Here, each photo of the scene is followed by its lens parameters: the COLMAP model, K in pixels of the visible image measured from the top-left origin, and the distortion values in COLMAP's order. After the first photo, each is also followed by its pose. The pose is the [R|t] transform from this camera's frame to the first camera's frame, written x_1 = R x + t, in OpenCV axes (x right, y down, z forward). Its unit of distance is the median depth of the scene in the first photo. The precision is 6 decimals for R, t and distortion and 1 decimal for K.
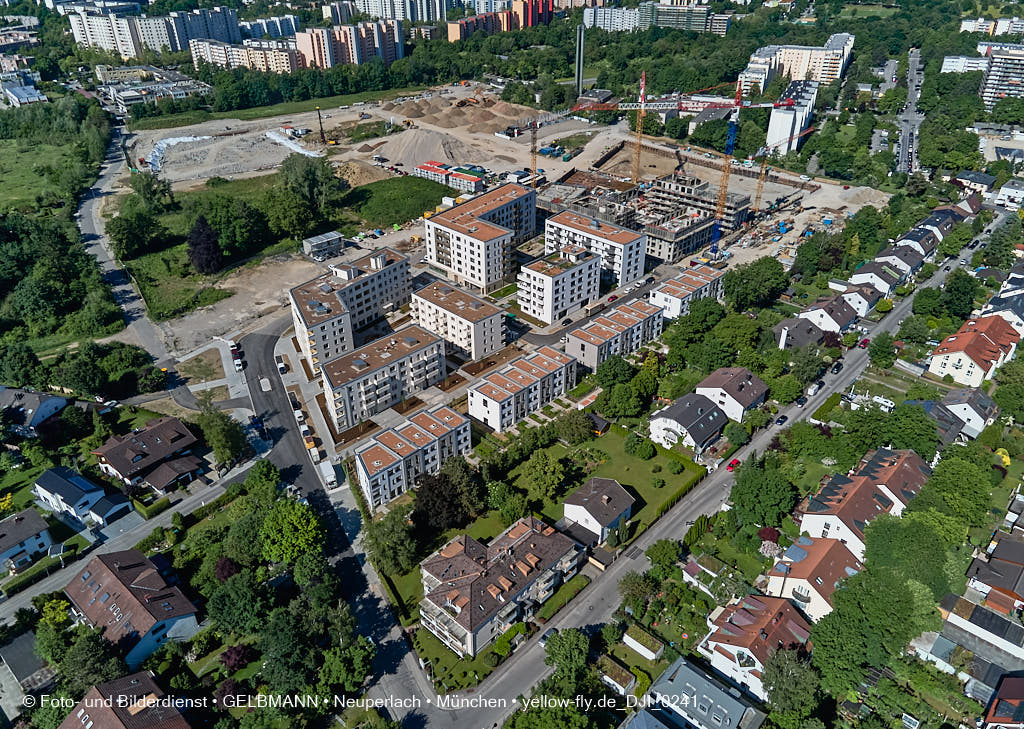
lens RADIAL K [[744.7, 0, 512.0], [0, 744.7, 364.5], [0, 0, 1]] dist [0.018793, 0.043960]
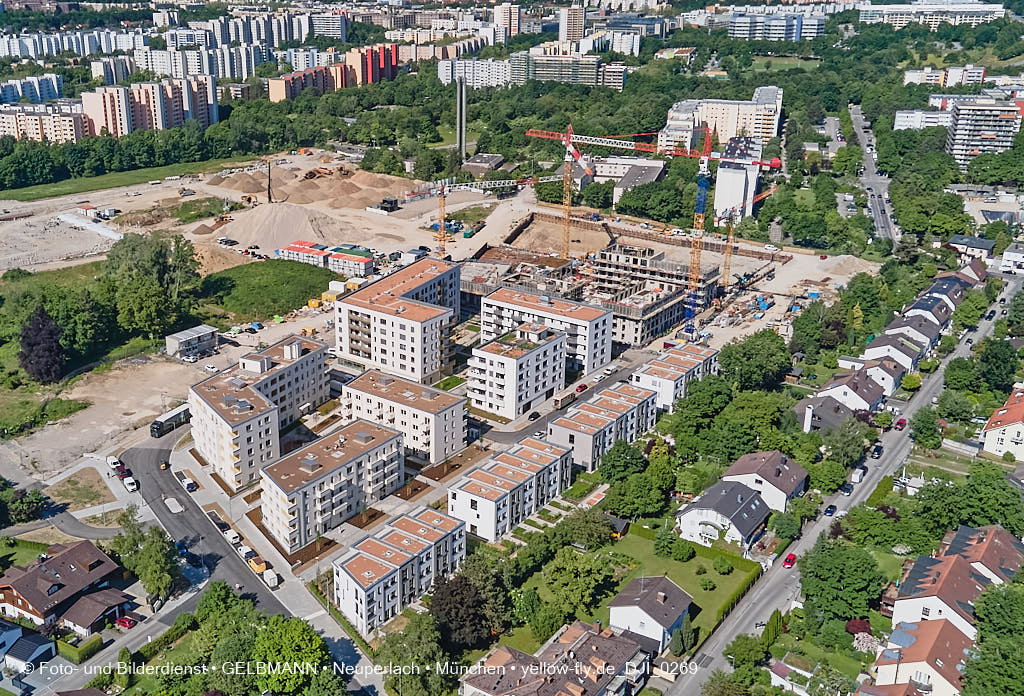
lens RADIAL K [[1083.6, 0, 411.5], [0, 1083.6, 335.1], [0, 0, 1]] dist [0.044631, -0.031616]
pose [[0.994694, -0.036339, 0.096251, -0.120922], [0.054842, 0.978827, -0.197206, 0.057903], [-0.087047, 0.201439, 0.975626, -0.095789]]
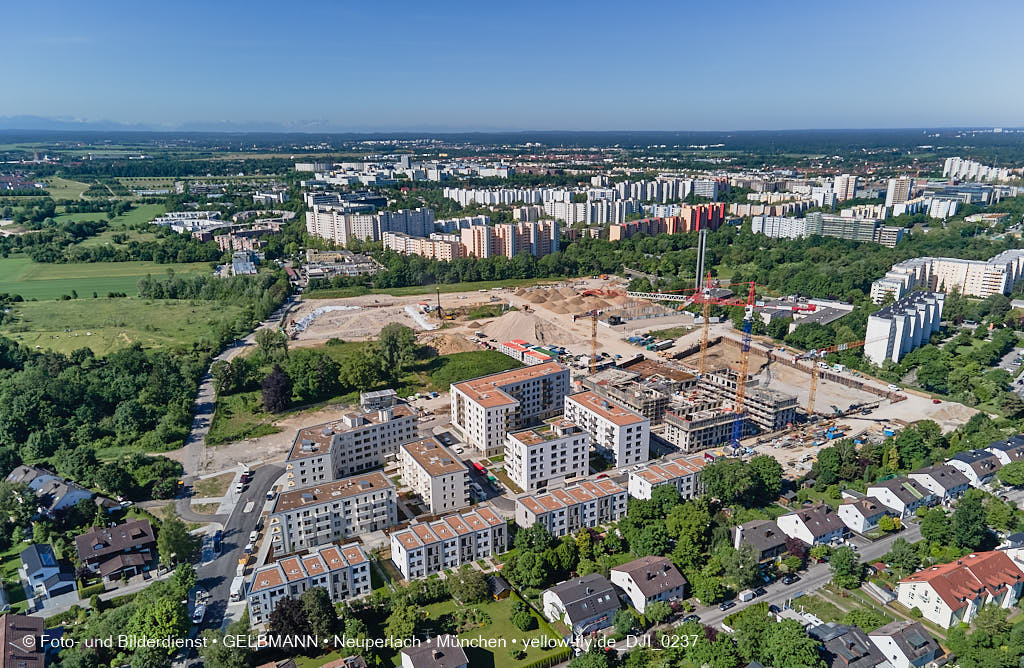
lens RADIAL K [[746.8, 0, 511.6], [0, 746.8, 378.7], [0, 0, 1]] dist [0.023292, 0.034012]
pose [[0.953483, 0.092891, -0.286776, 0.232183], [-0.154901, 0.967108, -0.201762, 0.004316], [0.258602, 0.236798, 0.936510, -0.007707]]
